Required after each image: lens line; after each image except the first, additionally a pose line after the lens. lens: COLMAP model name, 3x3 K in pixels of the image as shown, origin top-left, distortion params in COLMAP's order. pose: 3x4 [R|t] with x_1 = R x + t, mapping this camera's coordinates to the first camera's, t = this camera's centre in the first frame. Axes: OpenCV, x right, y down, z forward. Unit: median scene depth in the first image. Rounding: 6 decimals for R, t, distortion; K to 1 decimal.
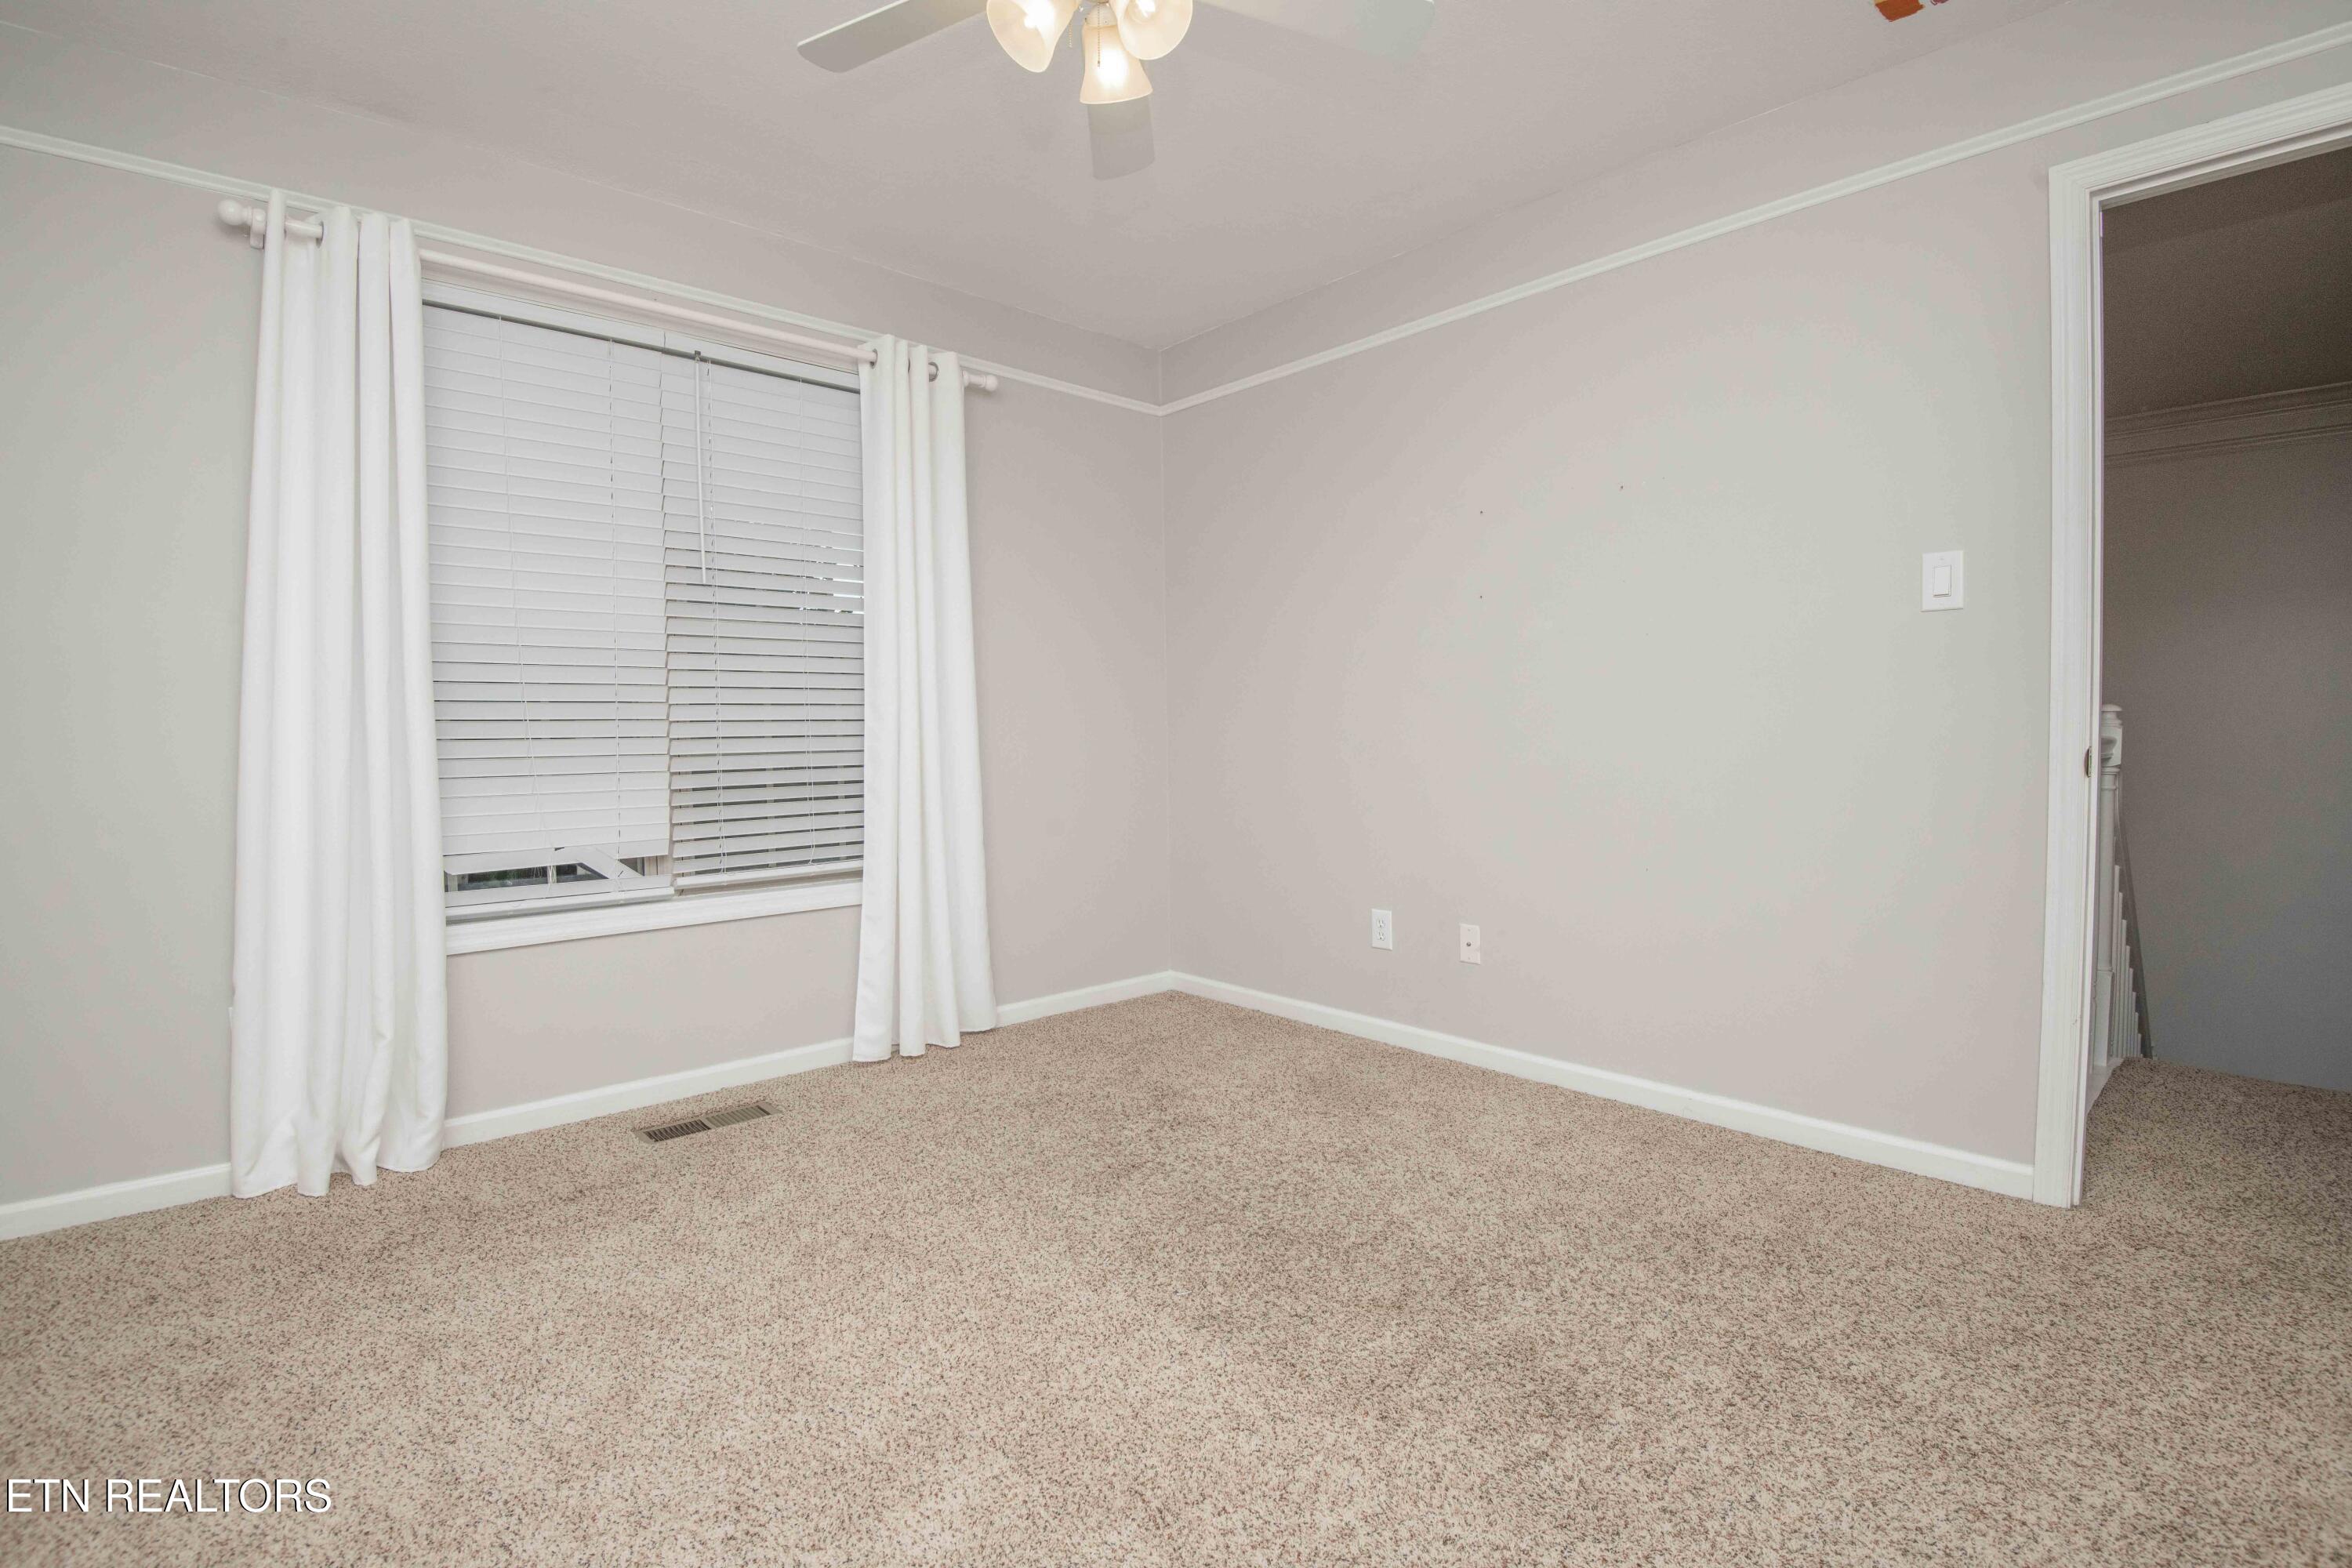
lens RADIAL K [[1101.3, 0, 1183.3], [0, 1101.3, 775.7], [0, 0, 1]] dist [0.001239, -0.028655]
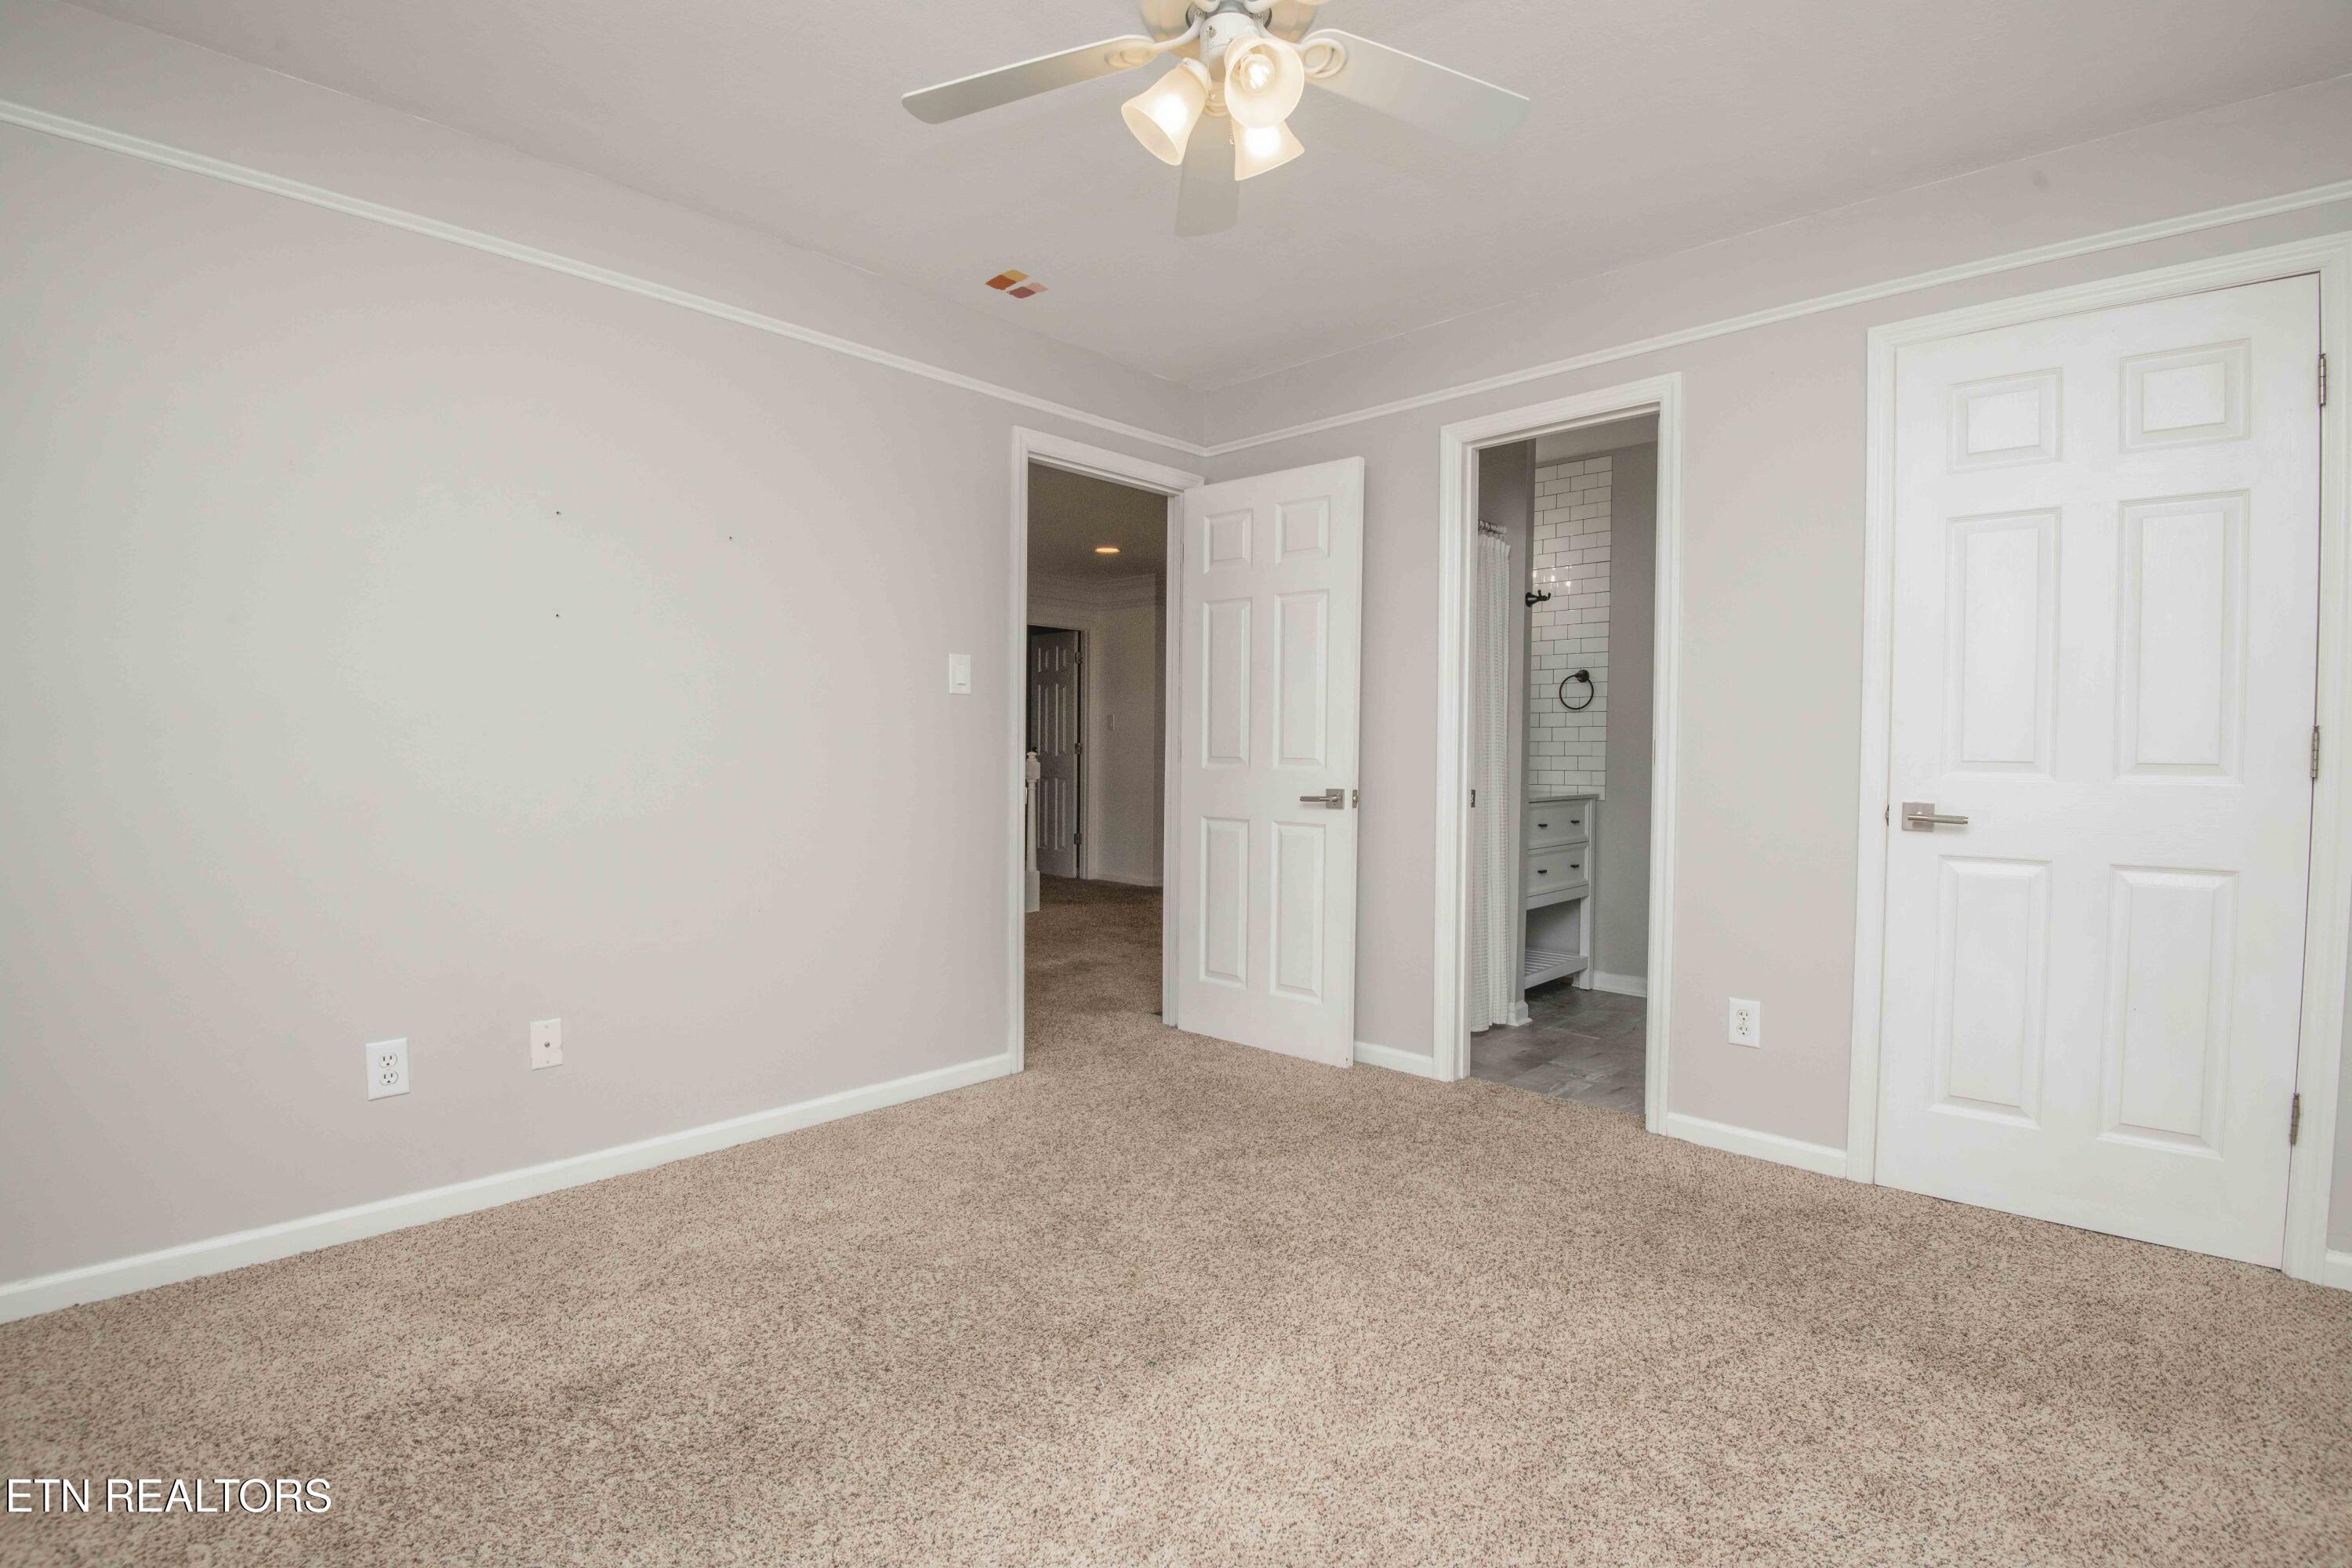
lens RADIAL K [[1101.3, 0, 1183.3], [0, 1101.3, 775.7], [0, 0, 1]] dist [0.001239, -0.028655]
pose [[-0.081475, -0.013943, 0.996578, -0.799602], [0.029649, 0.999426, 0.016406, -0.058960], [-0.996234, 0.030885, -0.081015, 0.834260]]
